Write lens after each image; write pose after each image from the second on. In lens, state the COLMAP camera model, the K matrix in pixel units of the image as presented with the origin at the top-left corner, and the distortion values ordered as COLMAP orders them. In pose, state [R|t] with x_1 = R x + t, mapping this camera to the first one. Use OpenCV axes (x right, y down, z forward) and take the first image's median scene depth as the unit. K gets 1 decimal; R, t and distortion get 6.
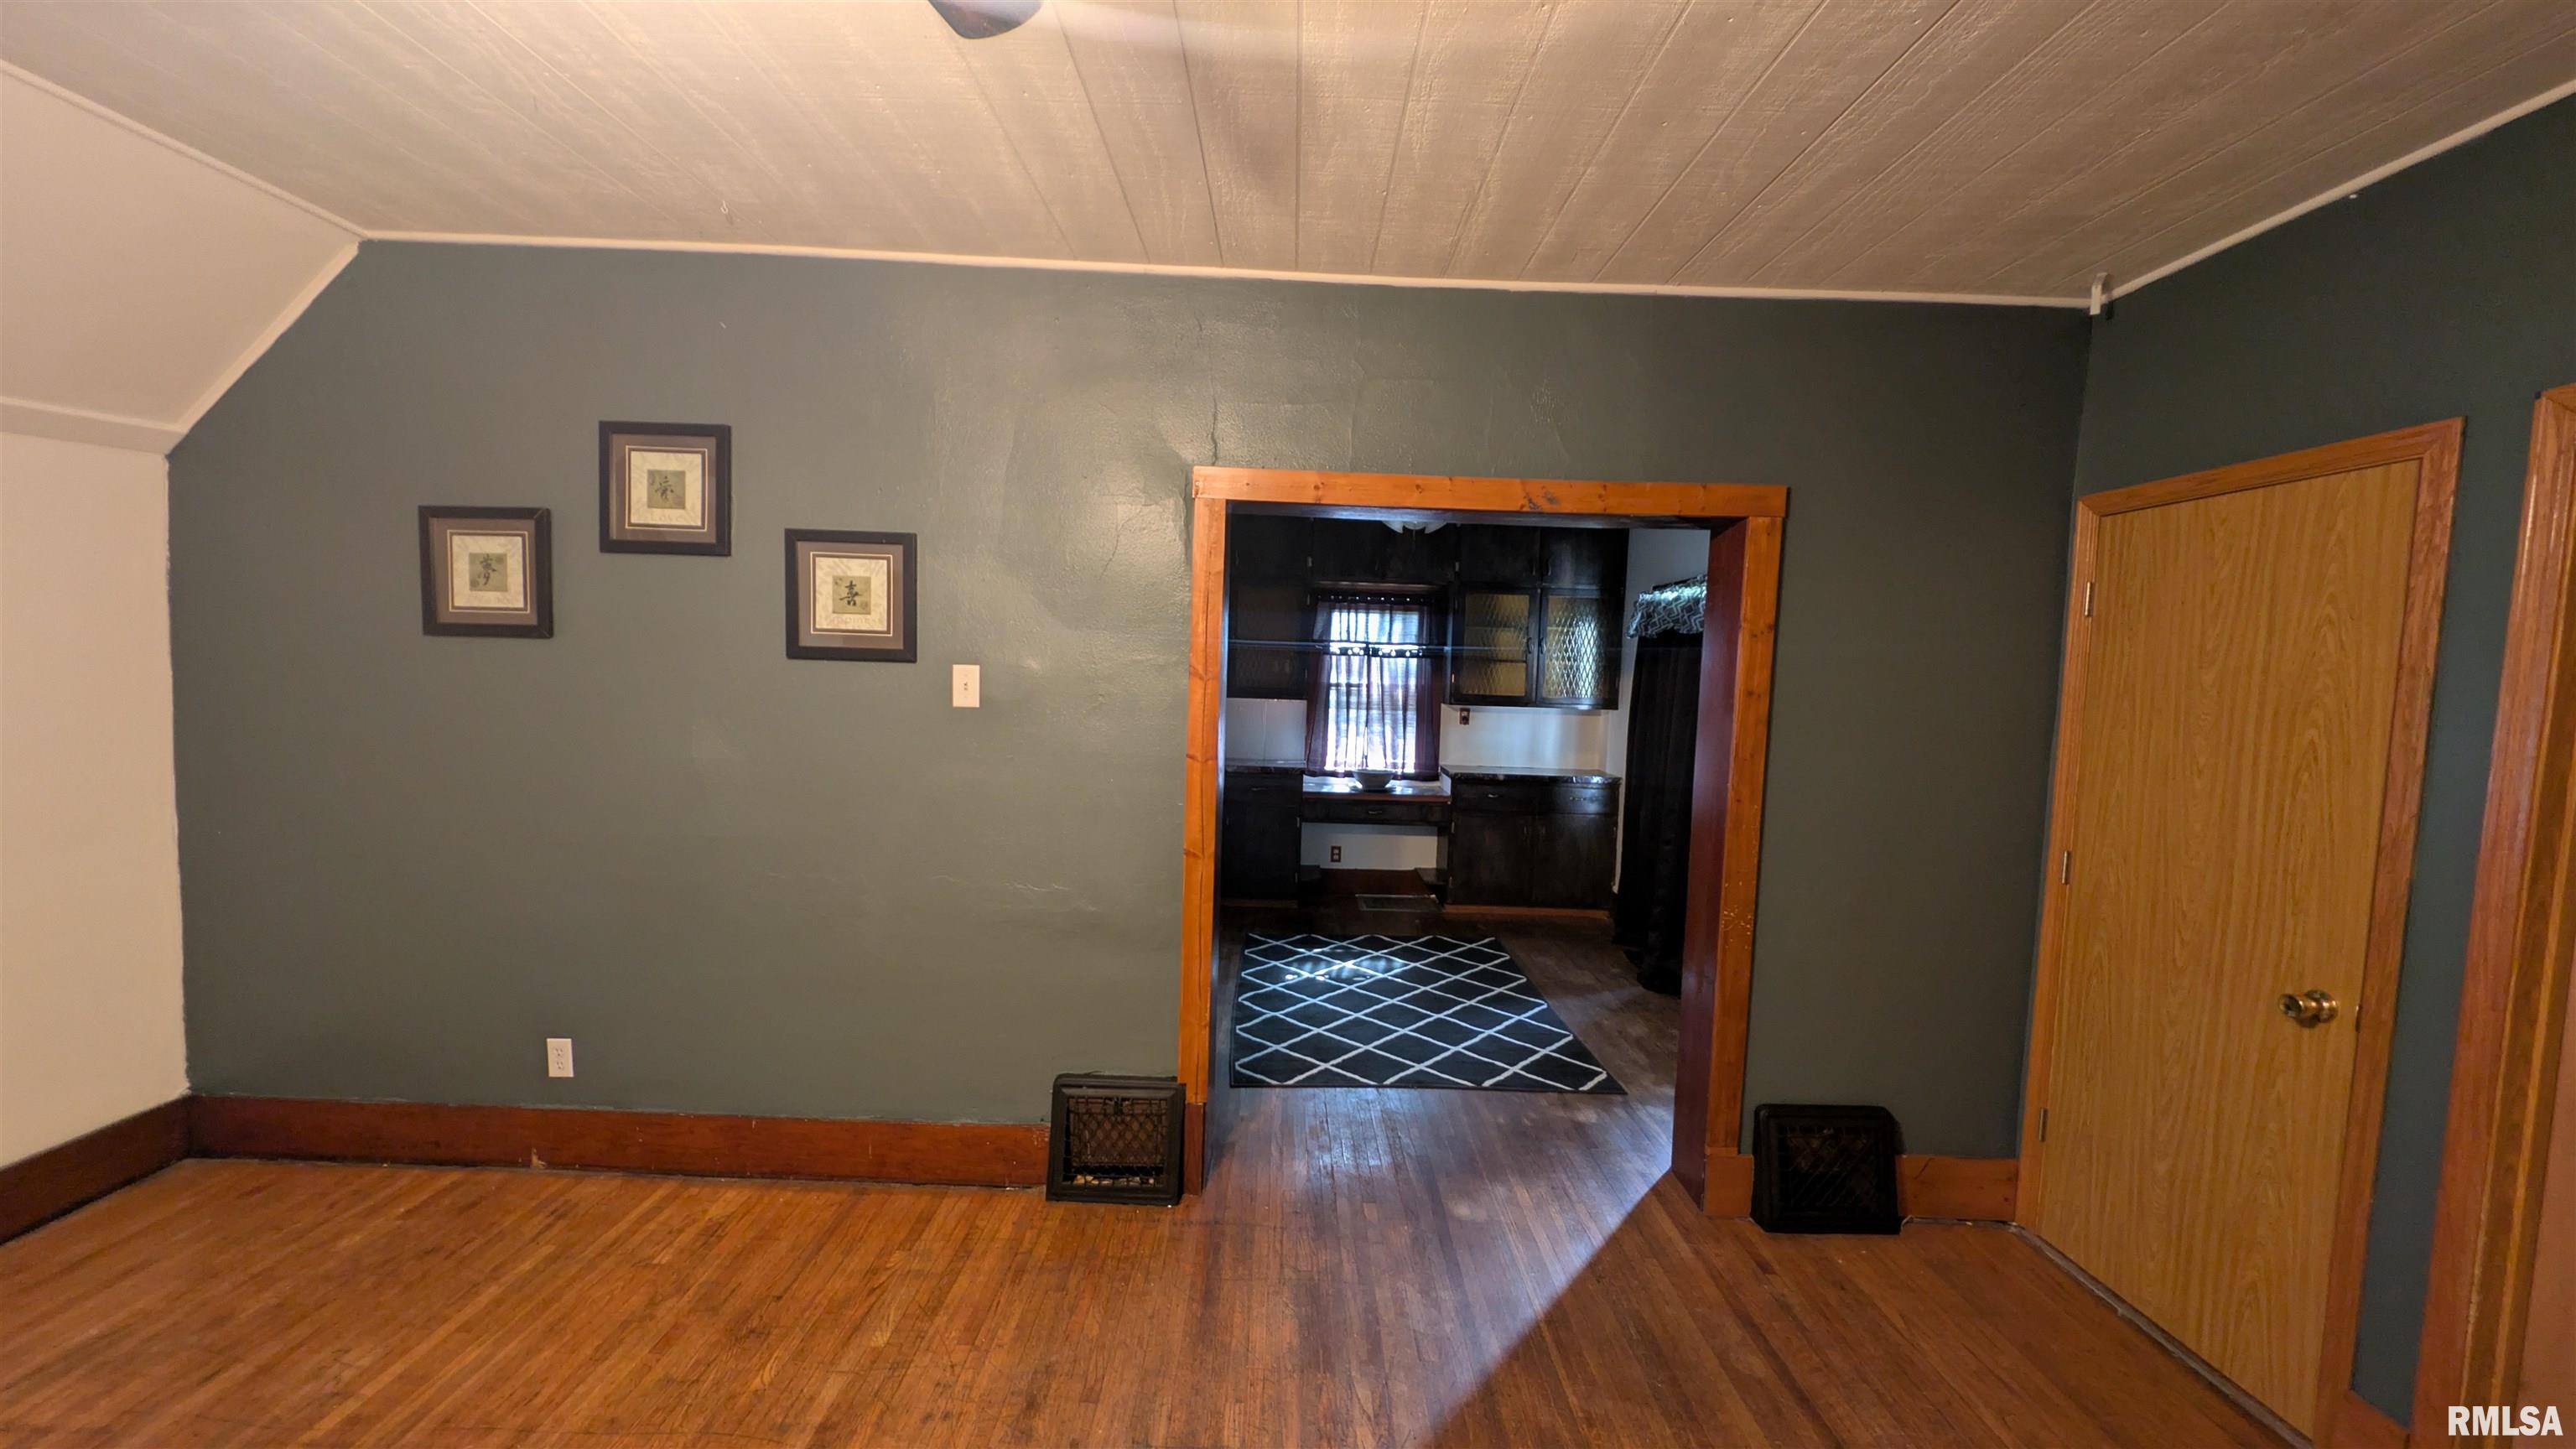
lens RADIAL K [[907.6, 0, 1259.3], [0, 907.6, 717.2], [0, 0, 1]] dist [-0.001265, 0.000602]
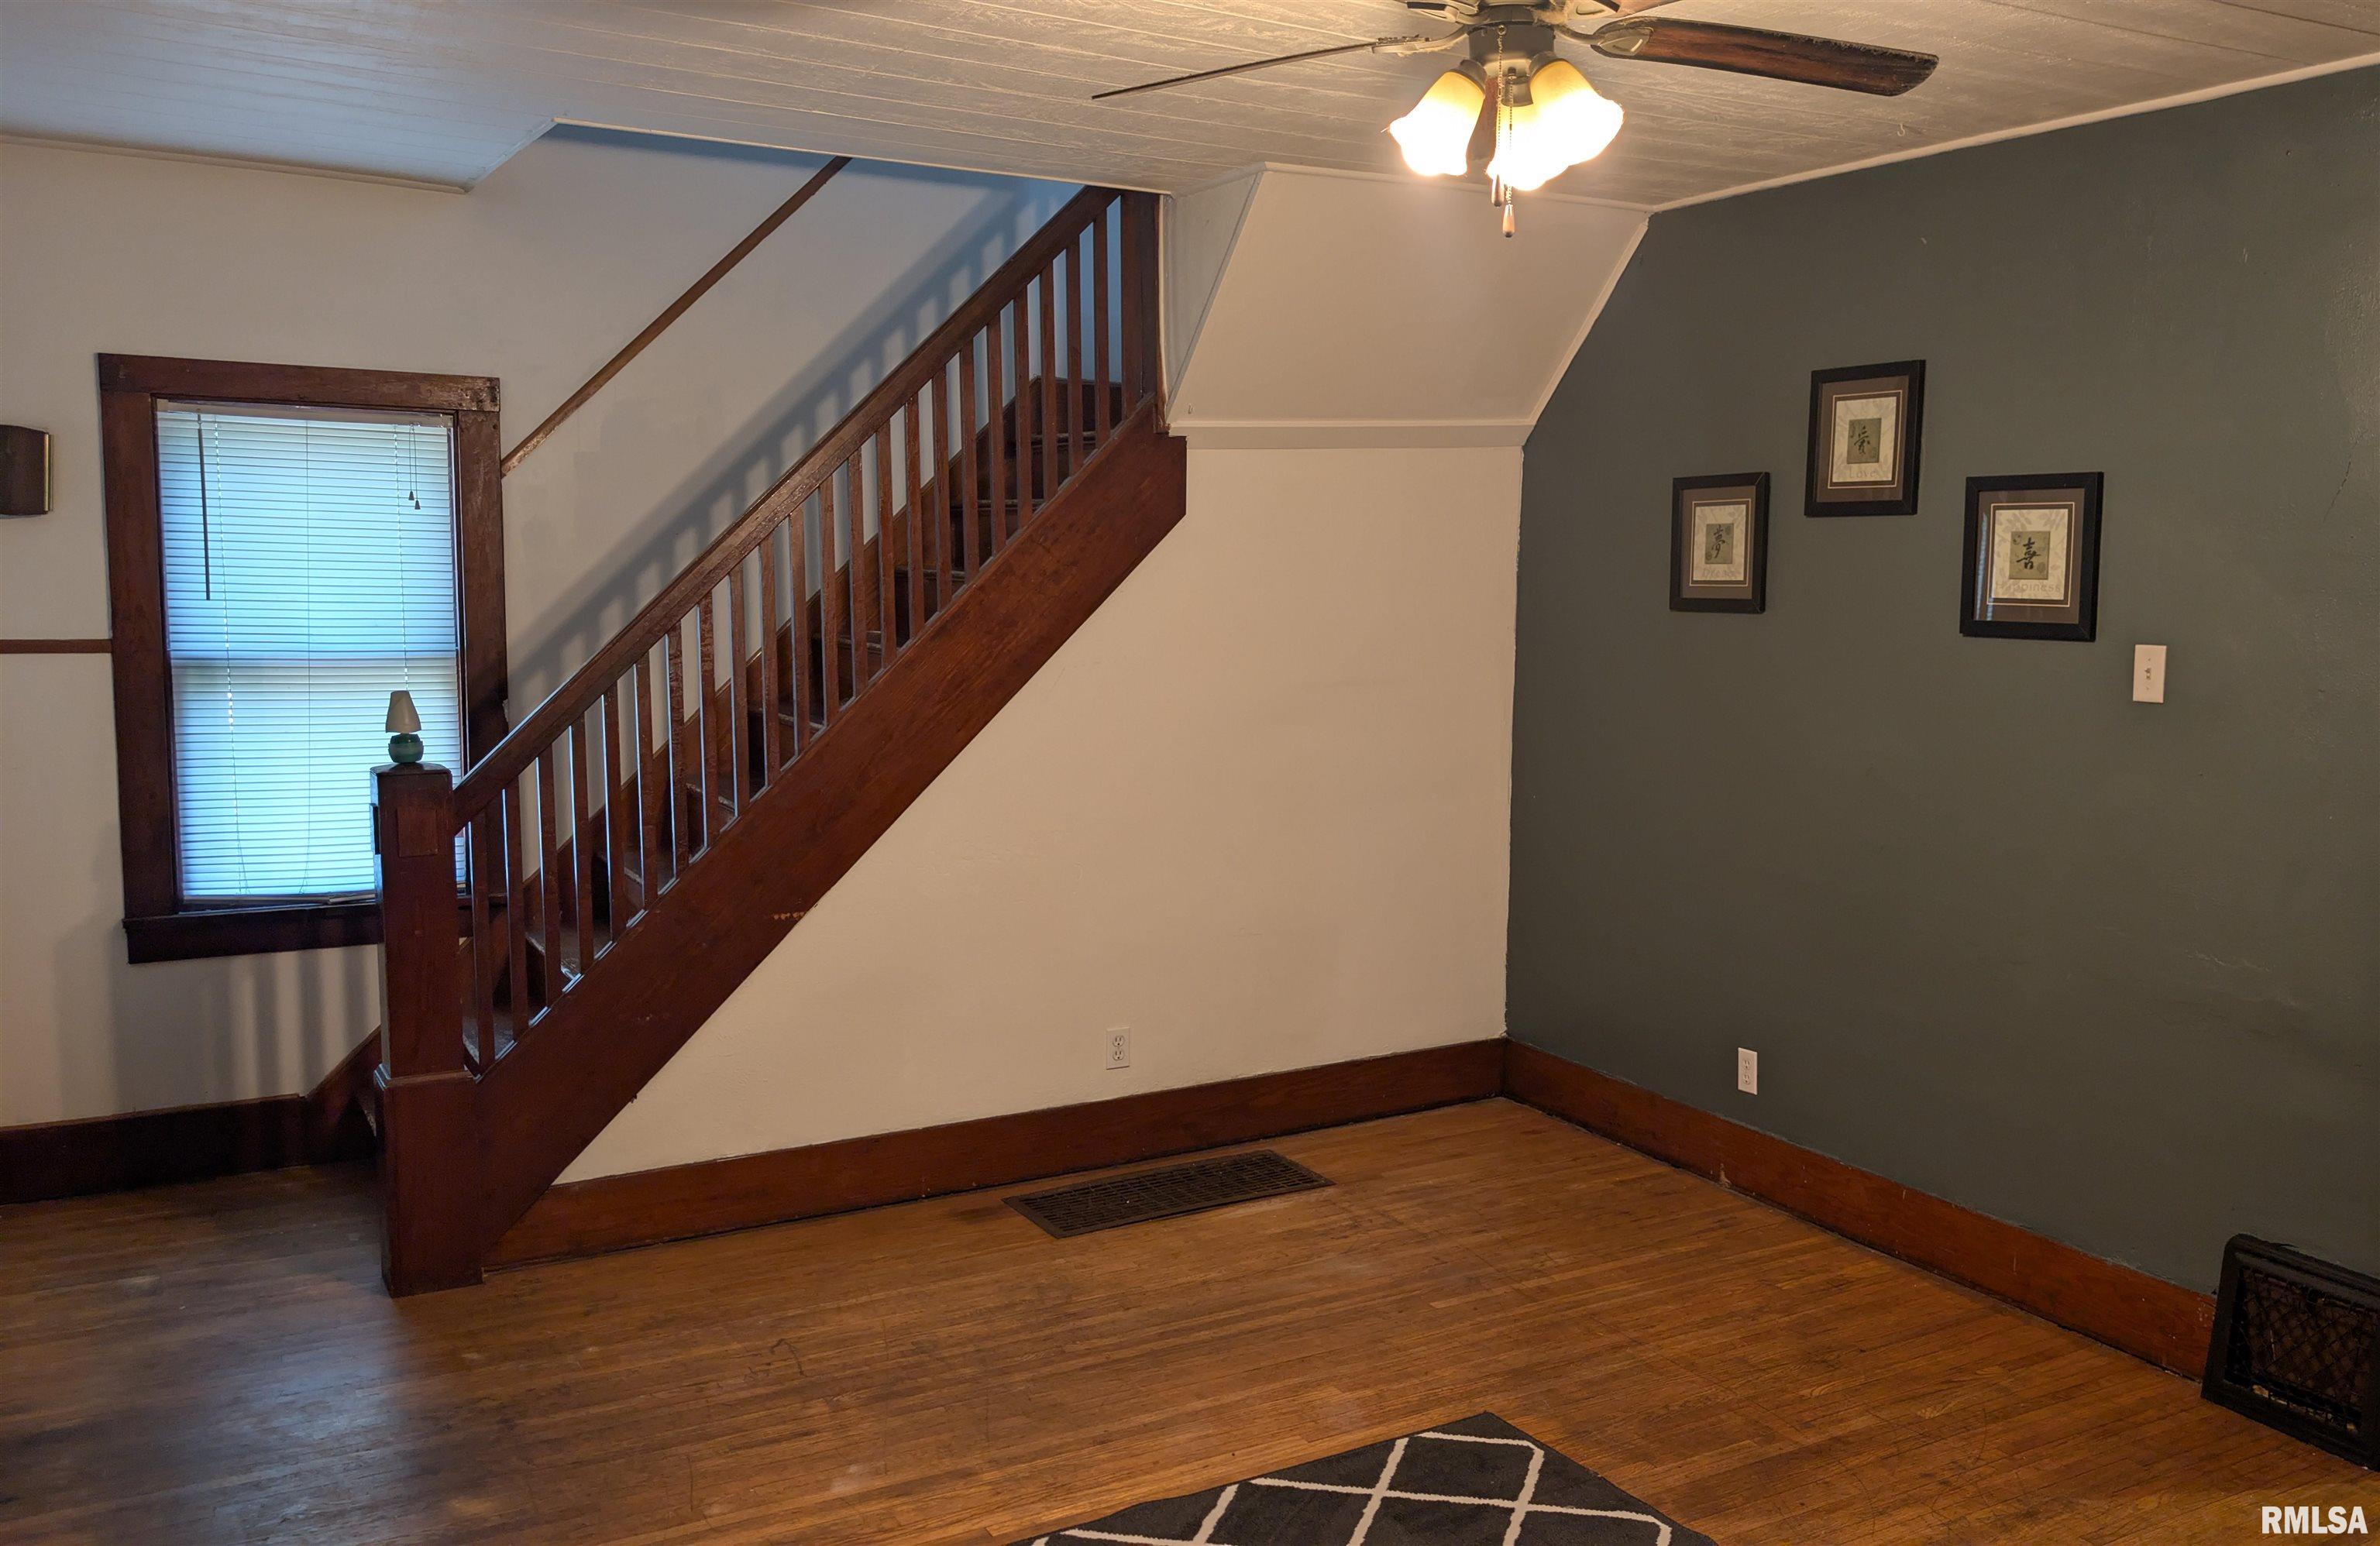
lens RADIAL K [[1886.4, 0, 1189.9], [0, 1886.4, 779.4], [0, 0, 1]] dist [-0.103660, -0.014022]
pose [[0.449560, 0.066345, -0.890783, 0.659153], [-0.044669, 0.997660, 0.051762, 0.009528], [0.892132, 0.016520, 0.451472, -0.371240]]
